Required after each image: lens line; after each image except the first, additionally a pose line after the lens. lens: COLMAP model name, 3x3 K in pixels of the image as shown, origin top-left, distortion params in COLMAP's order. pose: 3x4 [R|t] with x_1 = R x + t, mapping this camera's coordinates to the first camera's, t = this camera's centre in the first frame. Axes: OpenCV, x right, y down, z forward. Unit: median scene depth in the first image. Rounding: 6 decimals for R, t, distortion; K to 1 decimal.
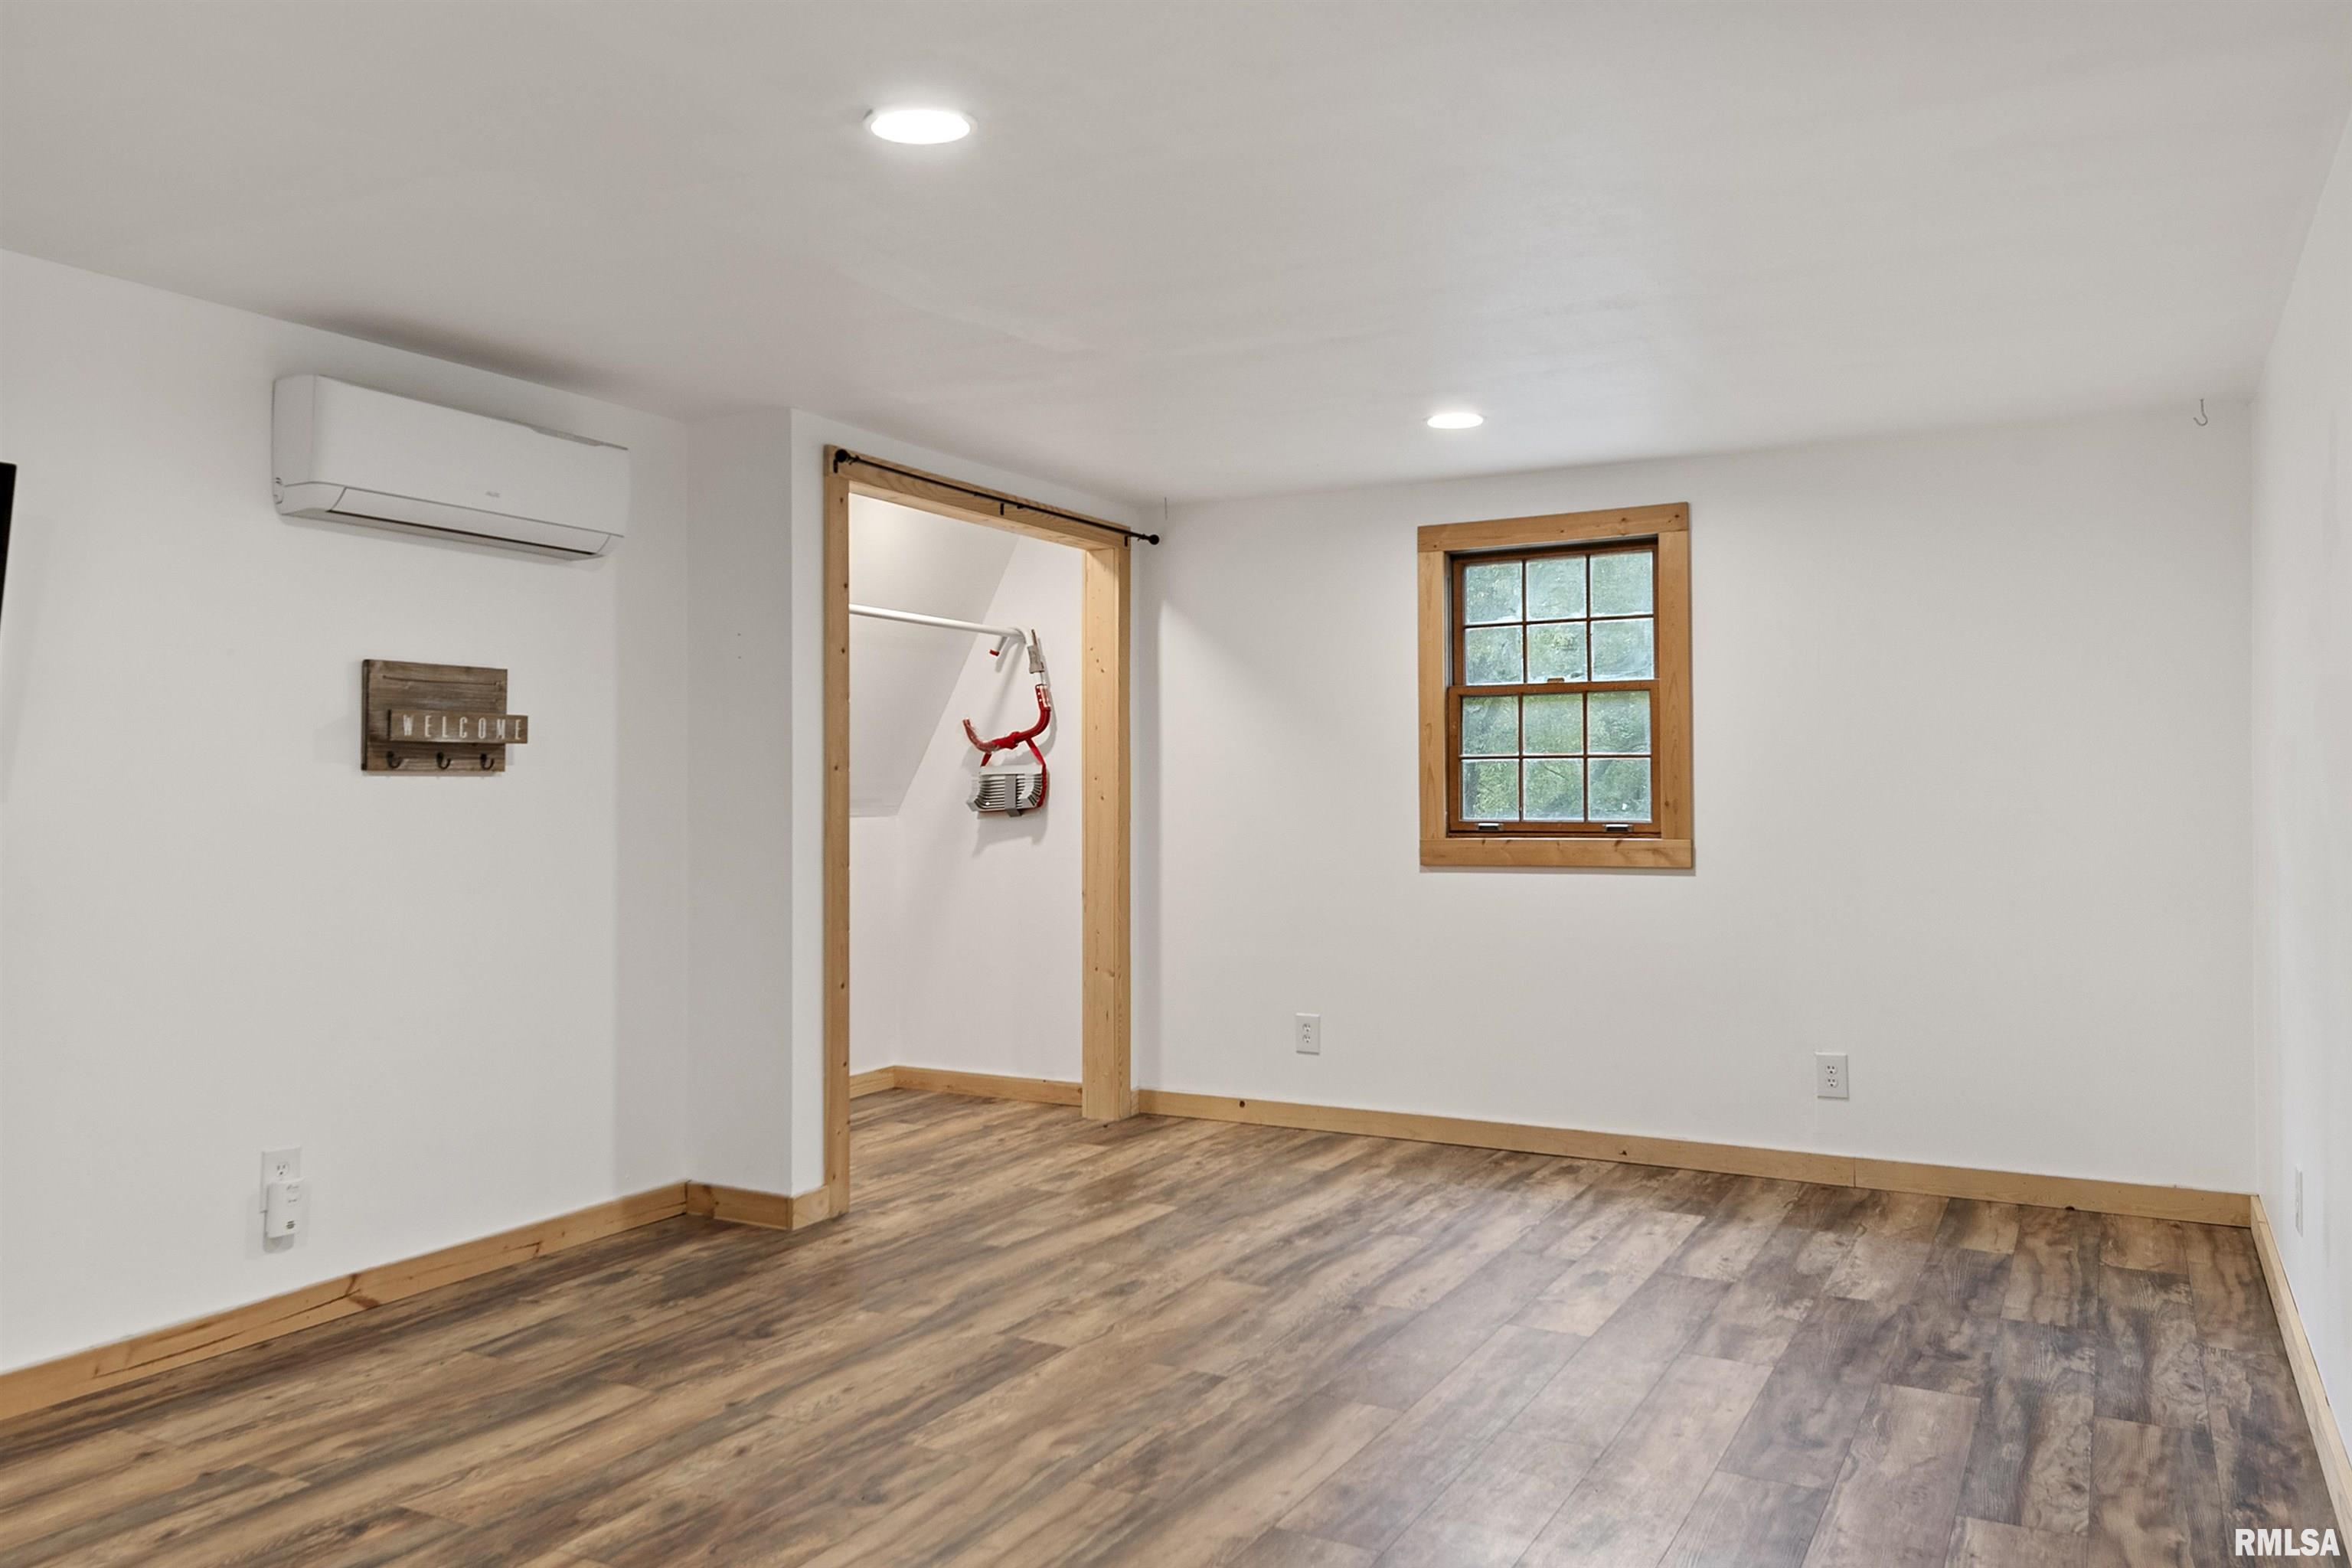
lens RADIAL K [[1738.4, 0, 1164.7], [0, 1738.4, 781.1], [0, 0, 1]] dist [0.038223, -0.021328]
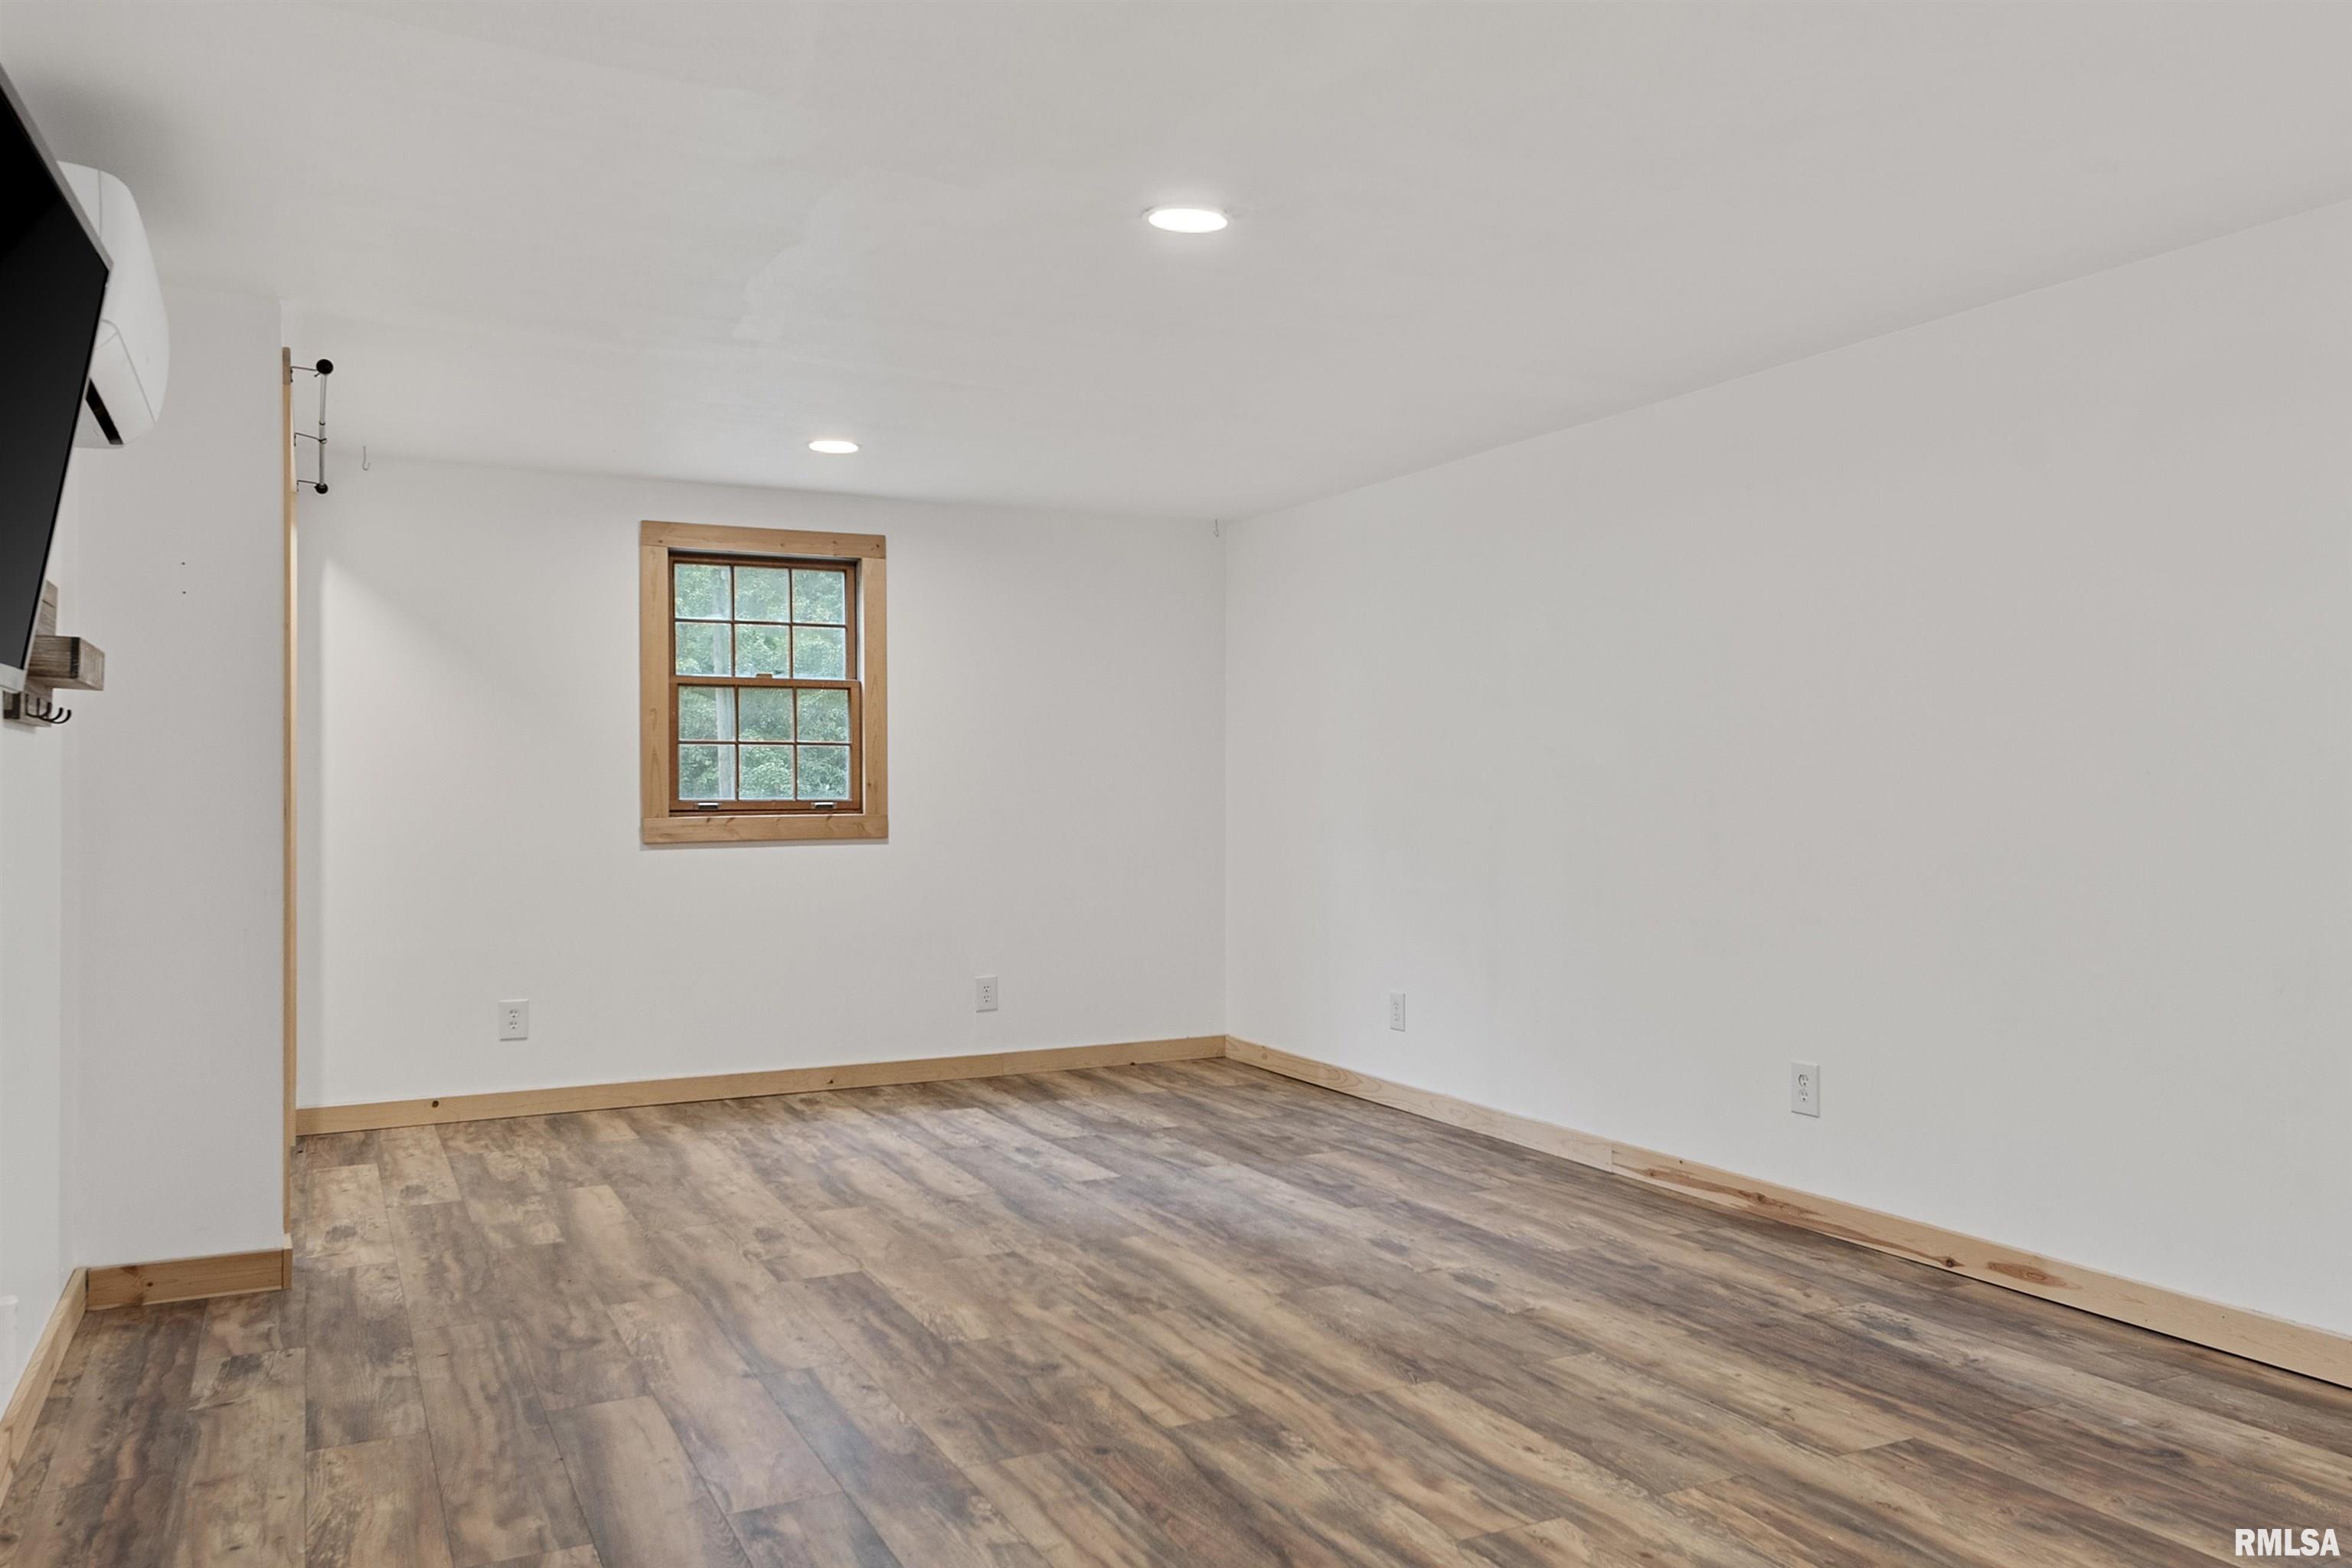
lens RADIAL K [[1738.4, 0, 1172.2], [0, 1738.4, 787.5], [0, 0, 1]] dist [0.038223, -0.021328]
pose [[0.556595, 0.003175, 0.830778, -0.753041], [-0.004095, 0.999991, -0.001078, 0.019586], [-0.830774, -0.002802, 0.556603, 0.203466]]
